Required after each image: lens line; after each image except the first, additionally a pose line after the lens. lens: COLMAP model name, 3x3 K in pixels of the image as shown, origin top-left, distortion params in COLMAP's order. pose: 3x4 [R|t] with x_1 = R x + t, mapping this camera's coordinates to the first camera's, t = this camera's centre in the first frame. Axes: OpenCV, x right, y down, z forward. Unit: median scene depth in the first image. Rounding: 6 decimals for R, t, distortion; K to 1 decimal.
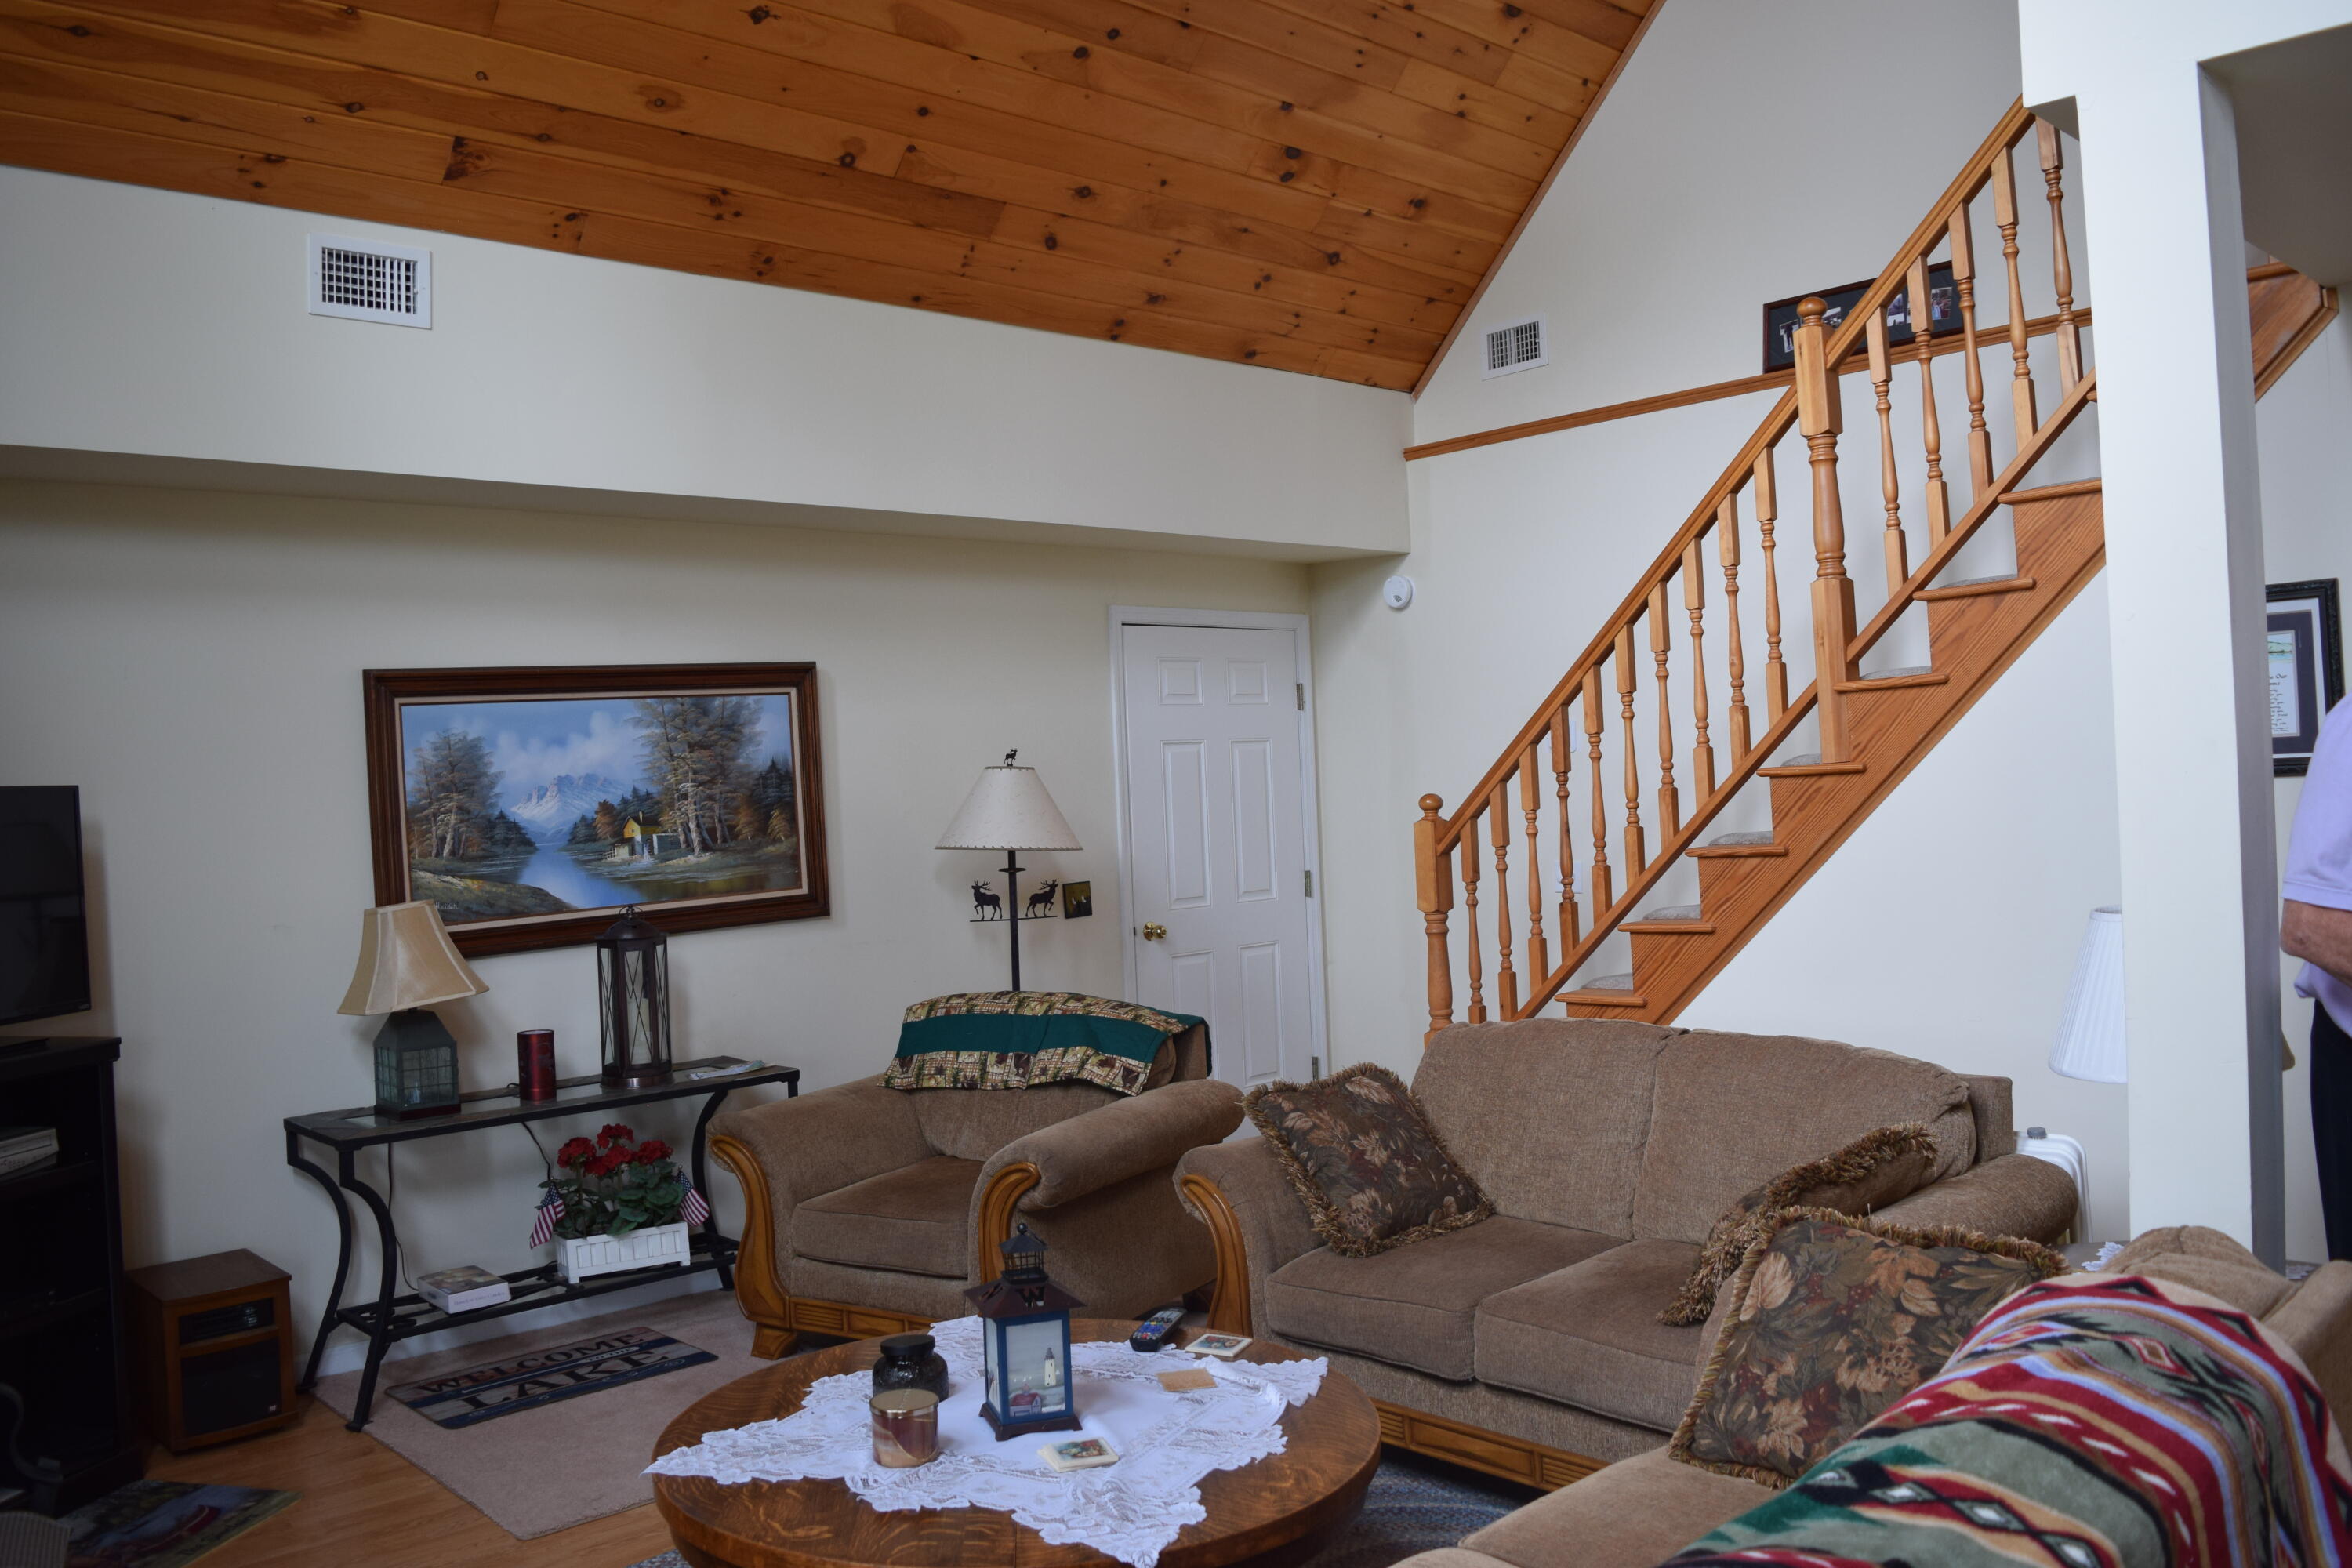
lens RADIAL K [[1810.9, 0, 1176.0], [0, 1810.9, 784.0], [0, 0, 1]] dist [-0.092024, 0.008722]
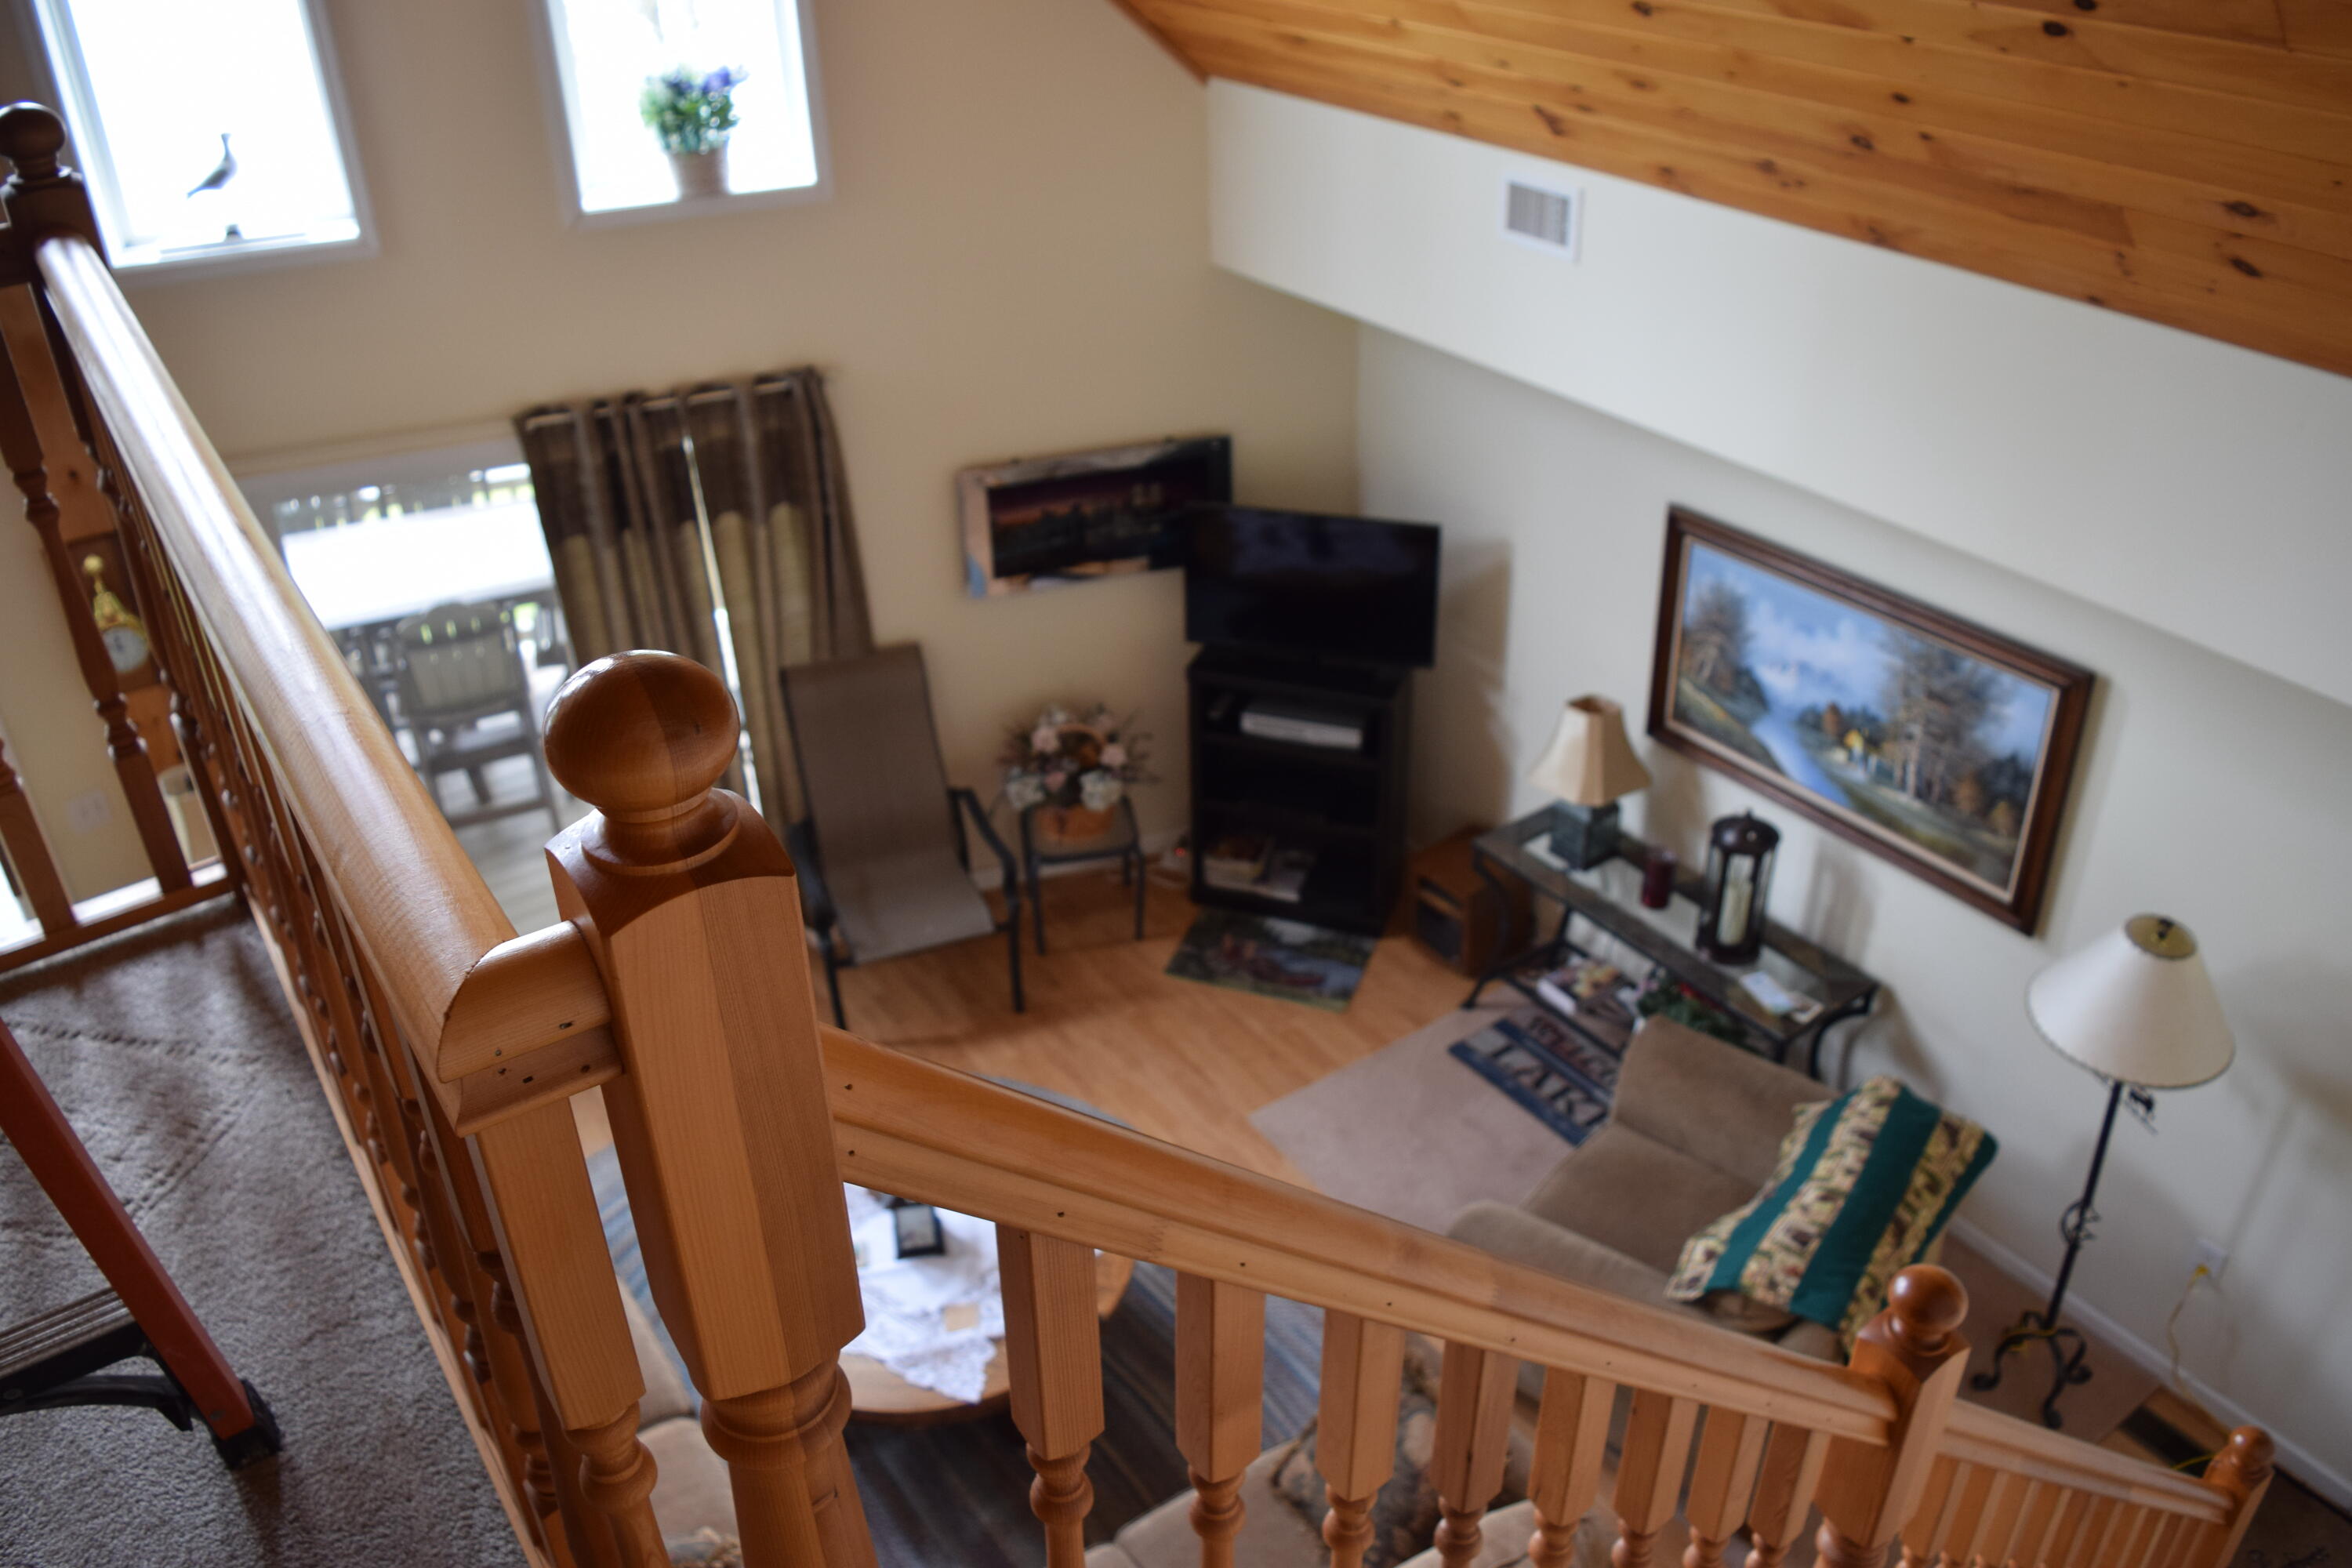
lens RADIAL K [[1810.9, 0, 1176.0], [0, 1810.9, 784.0], [0, 0, 1]] dist [-0.092024, 0.008722]
pose [[-0.141803, 0.555214, -0.819530, 0.542519], [0.019707, 0.829315, 0.558433, -0.493069], [0.989699, 0.063037, -0.128541, 0.756210]]
